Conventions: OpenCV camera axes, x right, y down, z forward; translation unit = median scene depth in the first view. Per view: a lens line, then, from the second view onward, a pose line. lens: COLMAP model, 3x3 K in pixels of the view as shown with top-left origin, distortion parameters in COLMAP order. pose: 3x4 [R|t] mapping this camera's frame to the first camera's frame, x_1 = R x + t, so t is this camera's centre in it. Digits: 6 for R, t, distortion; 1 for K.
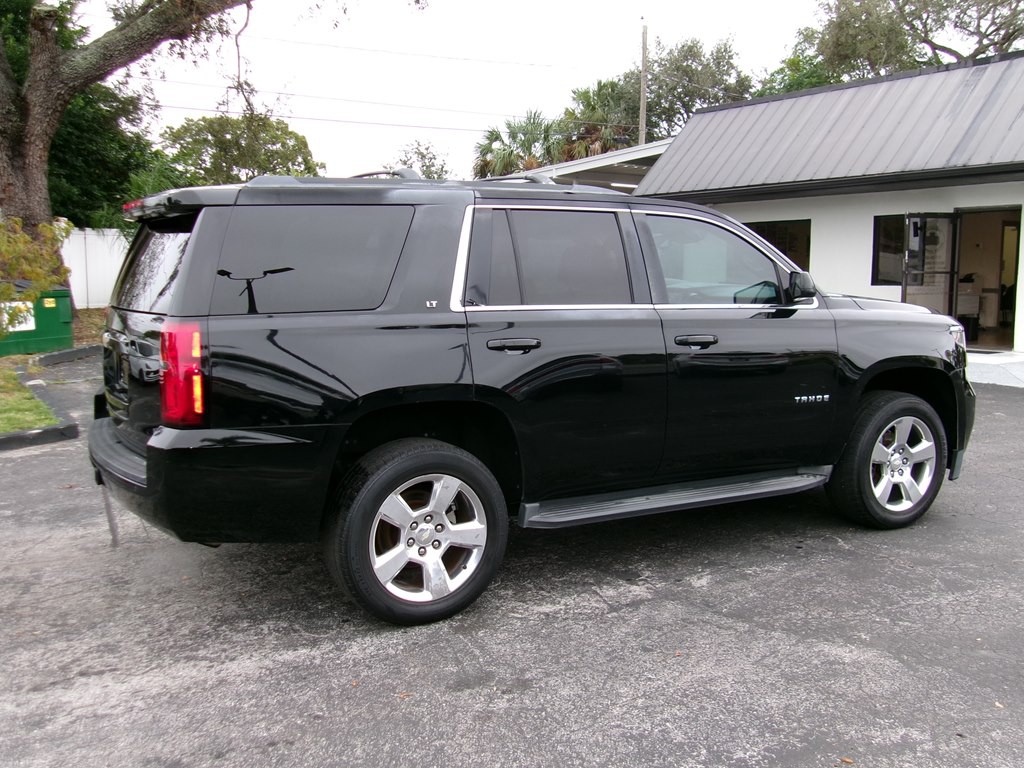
lens RADIAL K [[988.2, 0, 516.3], [0, 988.2, 384.8], [0, 0, 1]] dist [0.025458, 0.015135]
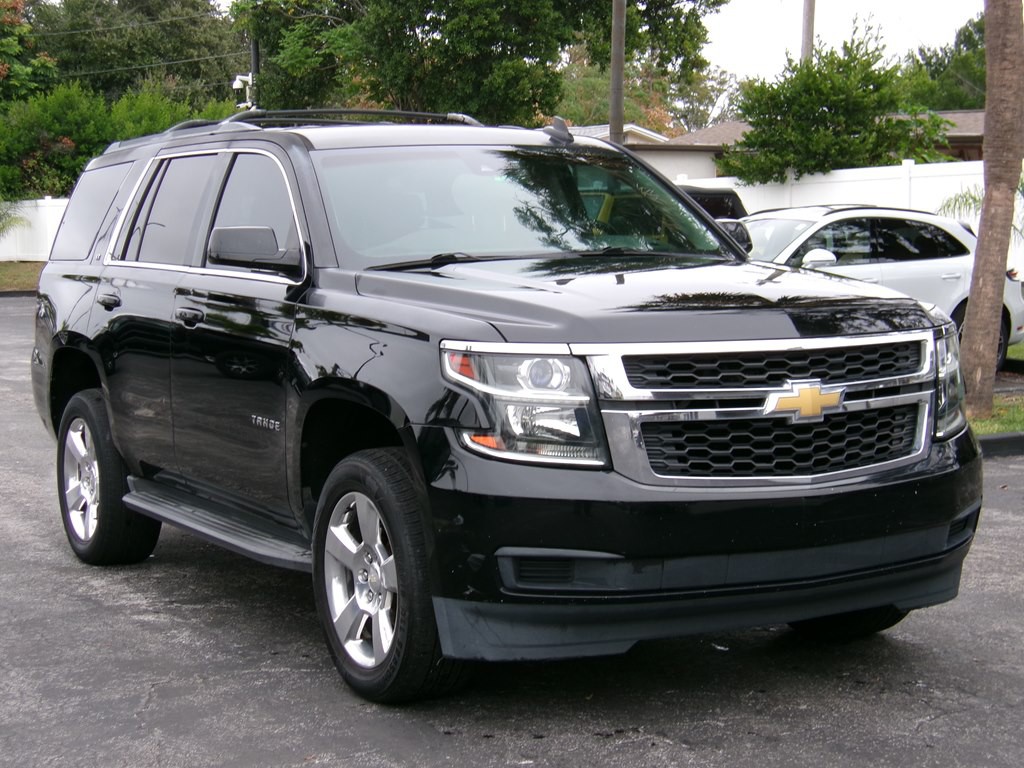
lens RADIAL K [[1968.9, 0, 526.3], [0, 1968.9, 401.8], [0, 0, 1]] dist [-0.068833, -0.474656]
pose [[-0.002526, 0.091445, -0.995807, 1.732311], [-0.117218, 0.988918, 0.091109, -0.149891], [0.993103, 0.116956, 0.008221, 1.270355]]
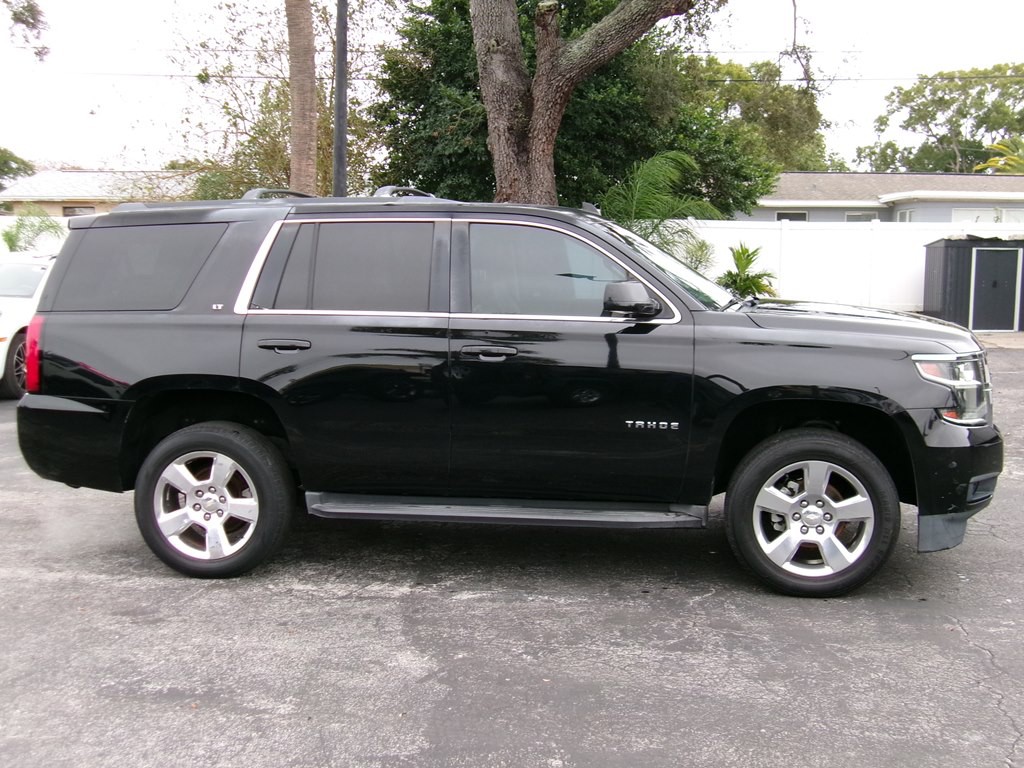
lens RADIAL K [[1260.9, 0, 520.5], [0, 1260.9, 386.2], [0, 0, 1]] dist [-0.017500, 0.056256]
pose [[0.787644, 0.064451, -0.612751, 0.984338], [-0.074047, 0.997208, 0.009707, -0.025147], [0.611665, 0.037727, 0.790217, 0.035161]]
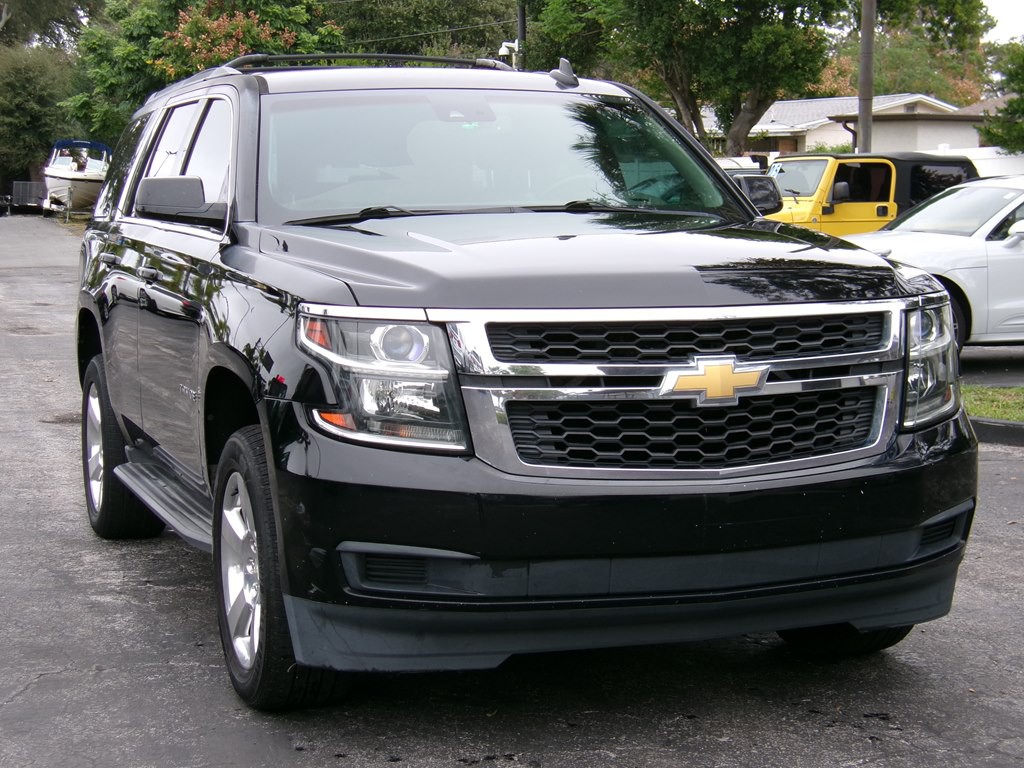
lens RADIAL K [[1968.9, 0, 526.3], [0, 1968.9, 401.8], [0, 0, 1]] dist [-0.068833, -0.474656]
pose [[-0.165449, 0.103072, -0.980817, 1.551212], [-0.122028, 0.984742, 0.124069, -0.164536], [0.978640, 0.140214, -0.150347, 1.508468]]
